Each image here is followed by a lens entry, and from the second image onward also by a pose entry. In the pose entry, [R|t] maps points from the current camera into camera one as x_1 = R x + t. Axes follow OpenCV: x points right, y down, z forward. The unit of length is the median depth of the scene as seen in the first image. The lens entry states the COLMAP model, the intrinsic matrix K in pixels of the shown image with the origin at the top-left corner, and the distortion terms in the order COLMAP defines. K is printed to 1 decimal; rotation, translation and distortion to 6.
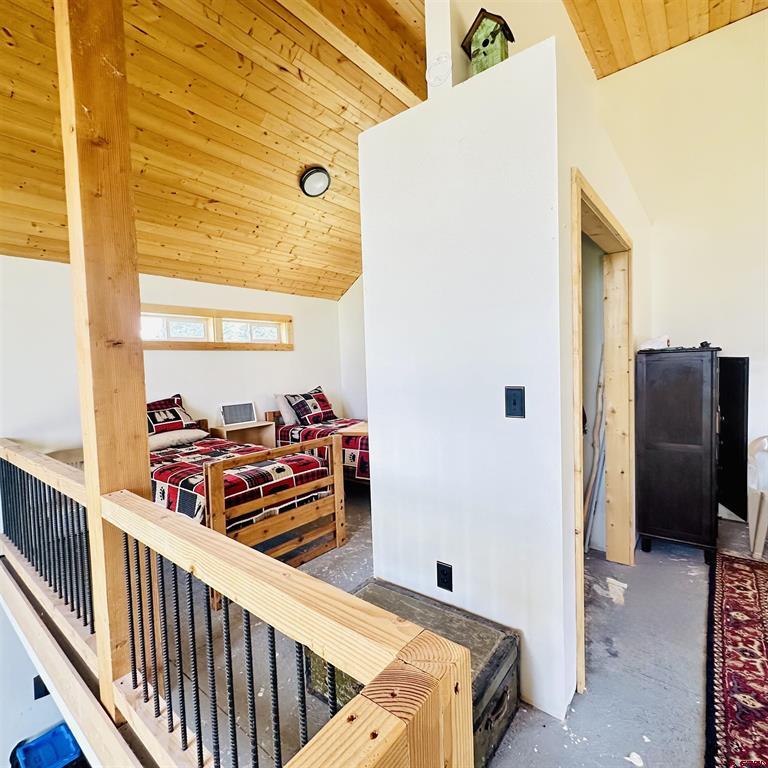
lens RADIAL K [[411.3, 0, 384.0], [0, 411.3, 384.0], [0, 0, 1]] dist [0.000087, 0.000005]
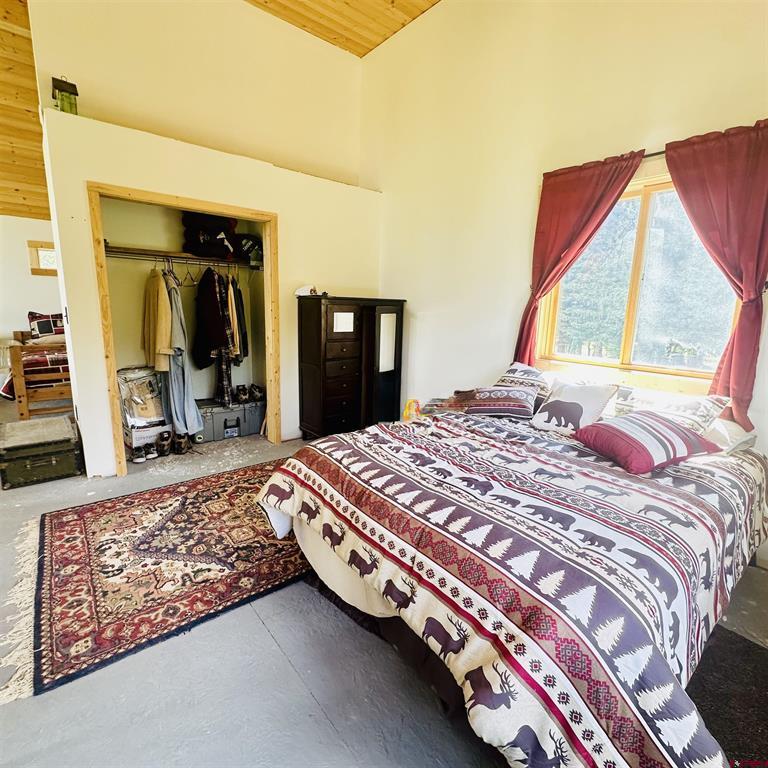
lens RADIAL K [[411.3, 0, 384.0], [0, 411.3, 384.0], [0, 0, 1]] dist [0.000087, 0.000005]
pose [[0.978144, 0.102770, -0.180756, 1.597635], [-0.074814, 0.985045, 0.155205, -0.038024], [0.194004, -0.138289, 0.971205, -0.431725]]
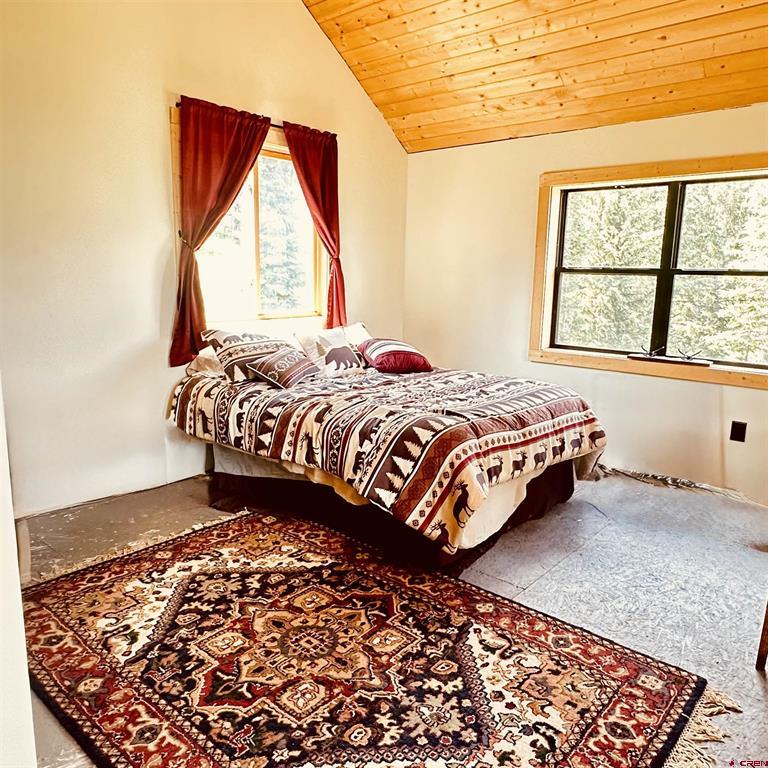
lens RADIAL K [[613.9, 0, 384.0], [0, 613.9, 384.0], [0, 0, 1]] dist [-0.000377, 0.002112]
pose [[0.025627, -0.141670, 0.989582, 0.026704], [0.018411, 0.989806, 0.141226, -0.007290], [-0.999502, 0.014600, 0.027974, 0.538582]]
